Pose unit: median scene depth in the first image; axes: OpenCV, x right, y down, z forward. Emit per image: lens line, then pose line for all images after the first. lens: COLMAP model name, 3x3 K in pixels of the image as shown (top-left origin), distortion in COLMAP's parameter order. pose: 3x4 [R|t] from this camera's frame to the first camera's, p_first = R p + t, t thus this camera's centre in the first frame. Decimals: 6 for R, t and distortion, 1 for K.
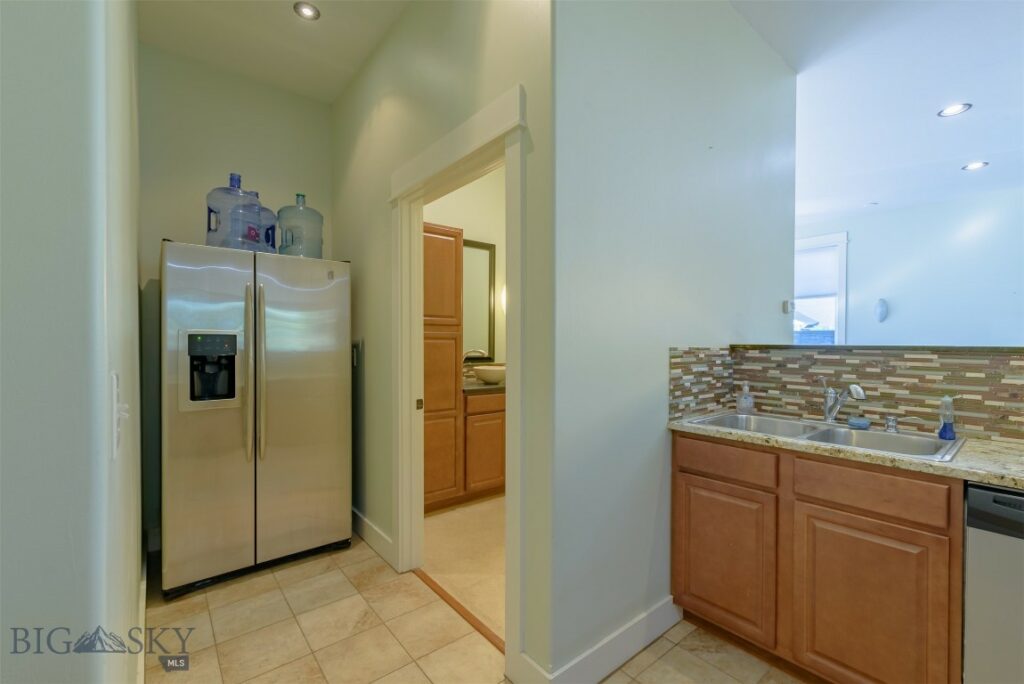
lens RADIAL K [[446.0, 0, 513.9], [0, 446.0, 343.5], [0, 0, 1]] dist [-0.001706, 0.000164]
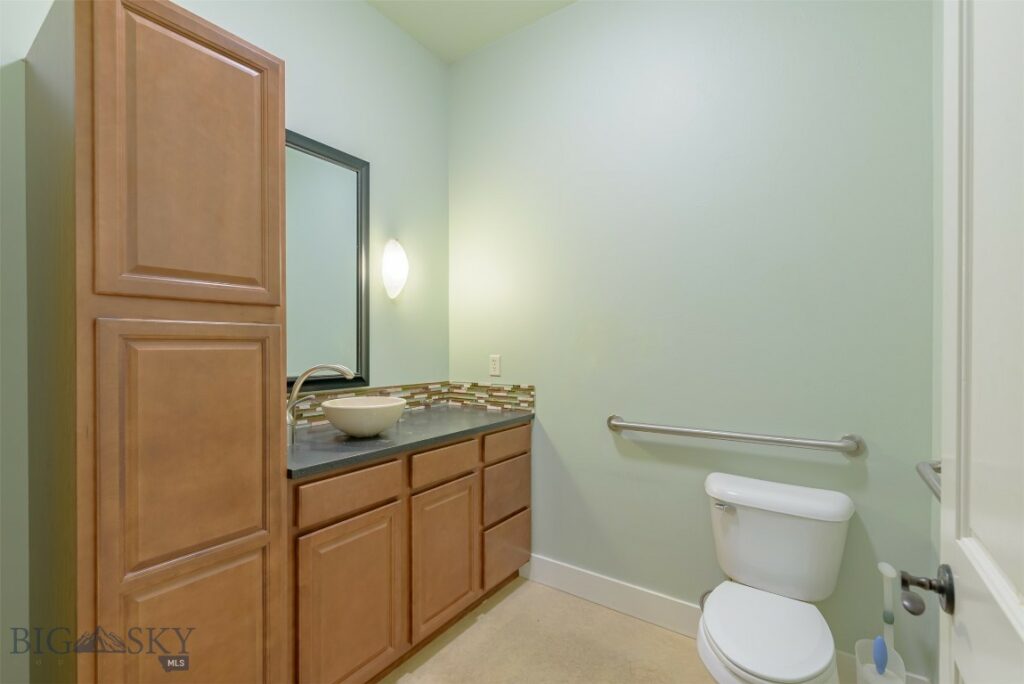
lens RADIAL K [[446.0, 0, 507.2], [0, 446.0, 340.9], [0, 0, 1]] dist [-0.001706, 0.000164]
pose [[0.965566, -0.006960, 0.260064, -0.028872], [0.007179, 0.999974, 0.000109, -0.008670], [-0.260058, 0.001762, 0.965591, 0.572202]]
